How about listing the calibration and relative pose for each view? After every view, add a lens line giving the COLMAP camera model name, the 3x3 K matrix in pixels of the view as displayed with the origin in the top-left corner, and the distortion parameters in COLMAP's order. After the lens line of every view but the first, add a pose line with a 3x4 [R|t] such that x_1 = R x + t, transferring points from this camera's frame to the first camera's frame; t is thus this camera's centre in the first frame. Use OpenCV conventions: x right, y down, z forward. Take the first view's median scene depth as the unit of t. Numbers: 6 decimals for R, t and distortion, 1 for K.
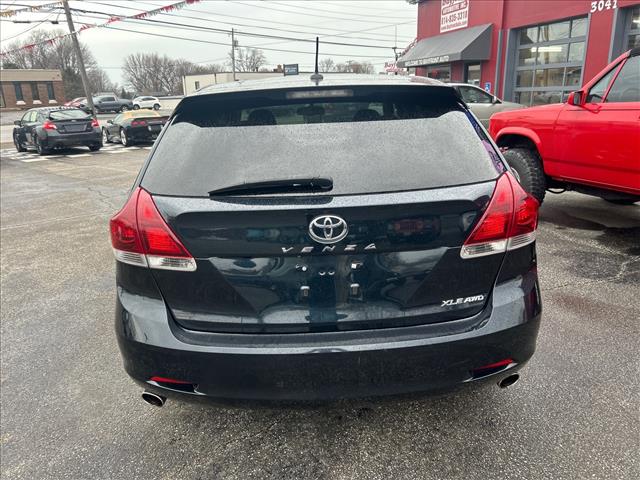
lens RADIAL K [[486.3, 0, 320.0], [0, 486.3, 240.0], [0, 0, 1]] dist [0.069848, -0.082088]
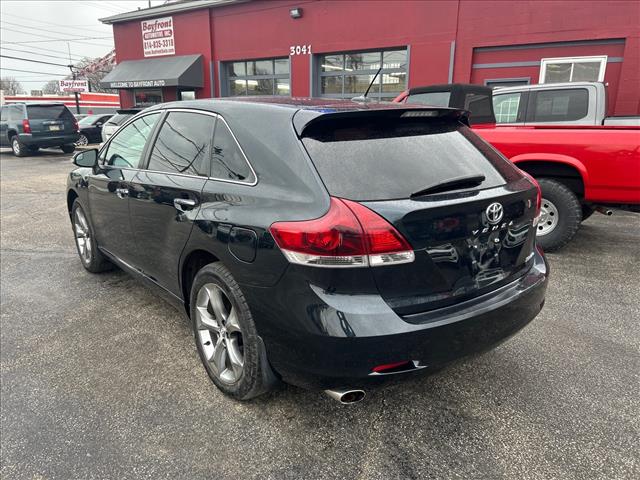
lens RADIAL K [[486.3, 0, 320.0], [0, 486.3, 240.0], [0, 0, 1]] dist [0.069848, -0.082088]
pose [[0.793829, -0.120861, 0.596010, -0.134537], [0.149194, 0.988806, 0.001801, -0.002699], [-0.589556, 0.087492, 0.802975, 0.023100]]
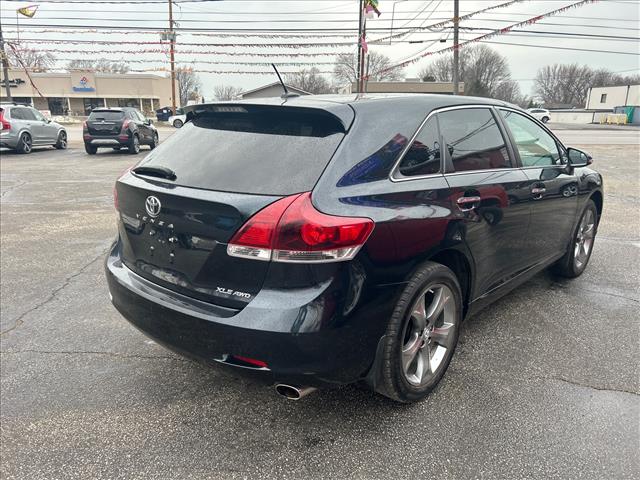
lens RADIAL K [[492.9, 0, 320.0], [0, 492.9, 240.0], [0, 0, 1]] dist [0.070480, -0.090525]
pose [[0.706416, 0.215091, -0.674324, 0.149147], [-0.231276, 0.970558, 0.067299, -0.015235], [0.668946, 0.108414, 0.735363, 0.034058]]
